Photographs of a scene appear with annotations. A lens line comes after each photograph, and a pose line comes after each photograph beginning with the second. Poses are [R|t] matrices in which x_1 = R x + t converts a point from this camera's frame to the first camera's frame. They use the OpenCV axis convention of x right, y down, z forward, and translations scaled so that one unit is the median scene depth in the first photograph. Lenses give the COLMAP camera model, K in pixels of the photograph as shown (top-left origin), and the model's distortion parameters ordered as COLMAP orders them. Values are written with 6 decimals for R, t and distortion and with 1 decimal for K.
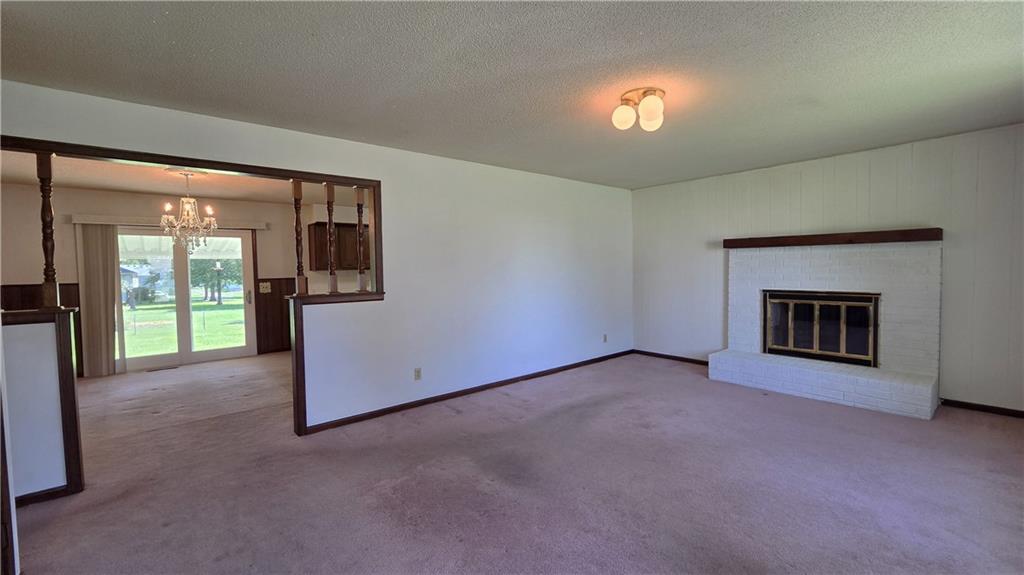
lens RADIAL K [[426.3, 0, 513.6], [0, 426.3, 284.6], [0, 0, 1]] dist [0.000810, 0.000736]
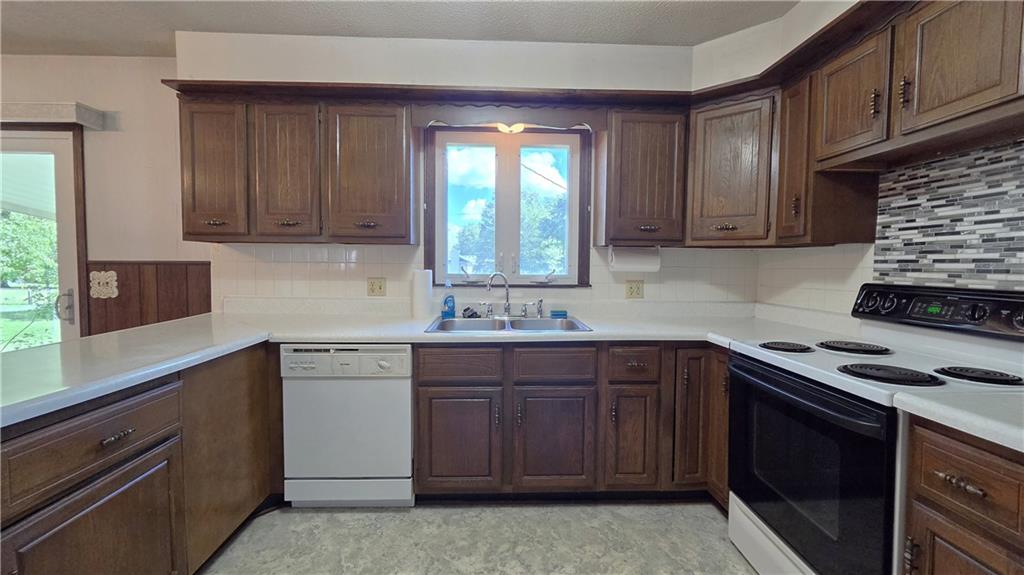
lens RADIAL K [[423.2, 0, 513.6], [0, 423.2, 282.9], [0, 0, 1]] dist [-0.001111, 0.000454]
pose [[0.779996, 0.054200, -0.623433, -0.088841], [-0.049521, 0.998464, 0.024848, -0.029406], [0.623822, 0.011491, 0.781482, 1.271681]]
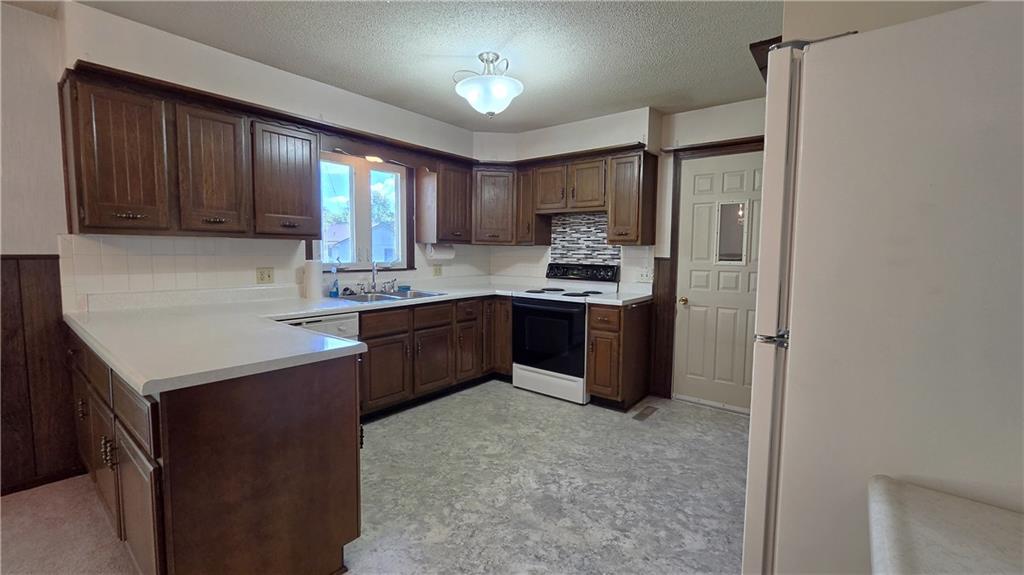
lens RADIAL K [[426.3, 0, 513.6], [0, 426.3, 284.6], [0, 0, 1]] dist [0.000810, 0.000736]
pose [[0.981954, 0.016389, 0.188409, -0.313405], [-0.023229, 0.999147, 0.034153, -0.019331], [-0.187689, -0.037914, 0.981497, 0.911941]]
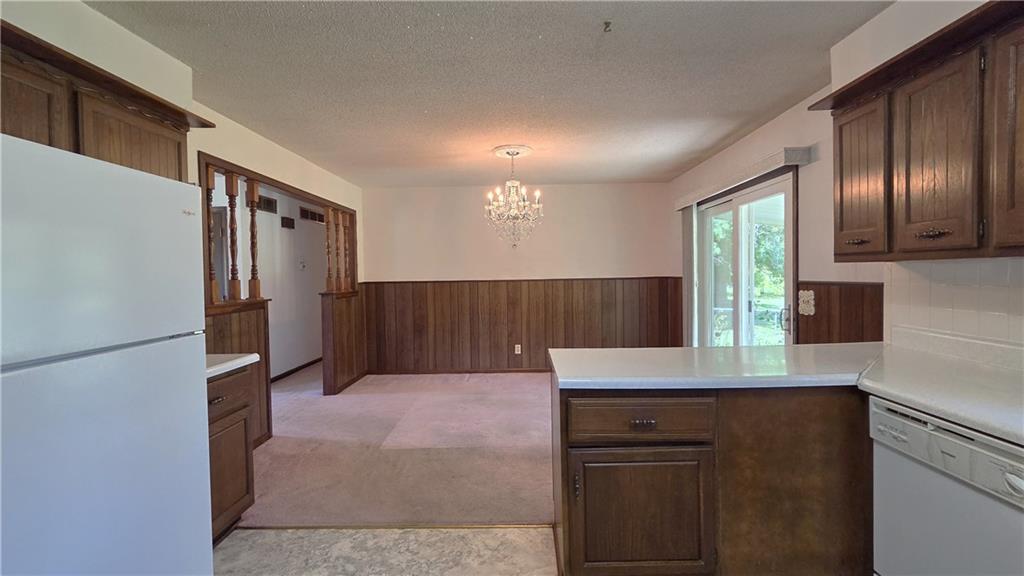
lens RADIAL K [[442.6, 0, 516.8], [0, 442.6, 283.9], [0, 0, 1]] dist [-0.001000, 0.000598]
pose [[-0.662435, 0.048065, -0.747576, -0.093417], [-0.001316, 0.997863, 0.065324, -0.053360], [0.749118, 0.044257, -0.660956, 1.462531]]
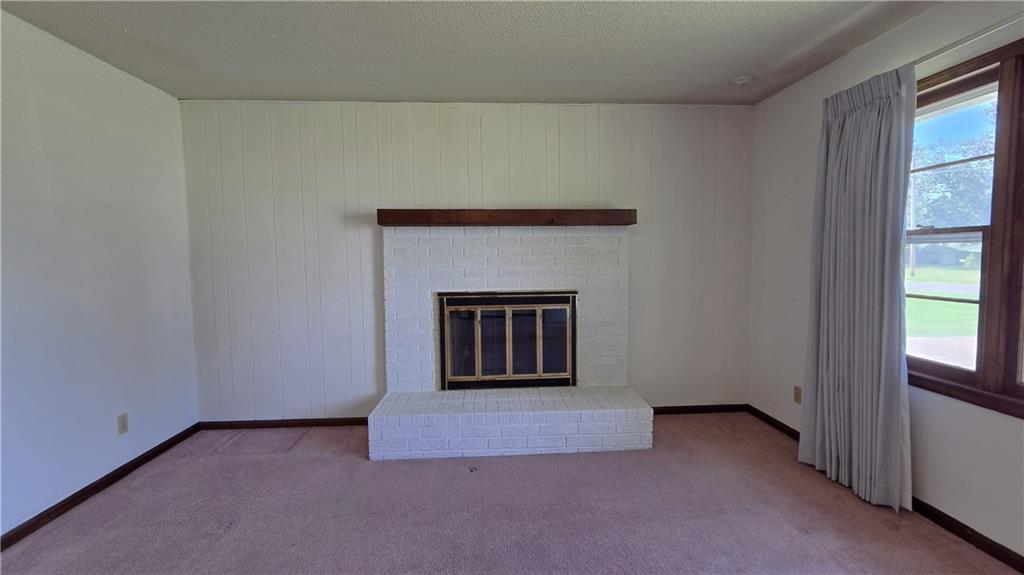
lens RADIAL K [[432.5, 0, 515.8], [0, 432.5, 283.2], [0, 0, 1]] dist [-0.002221, 0.000115]
pose [[0.603274, -0.039789, 0.796541, 0.134674], [0.035281, 0.999108, 0.023187, -0.012796], [-0.796753, 0.014115, 0.604140, 0.502192]]
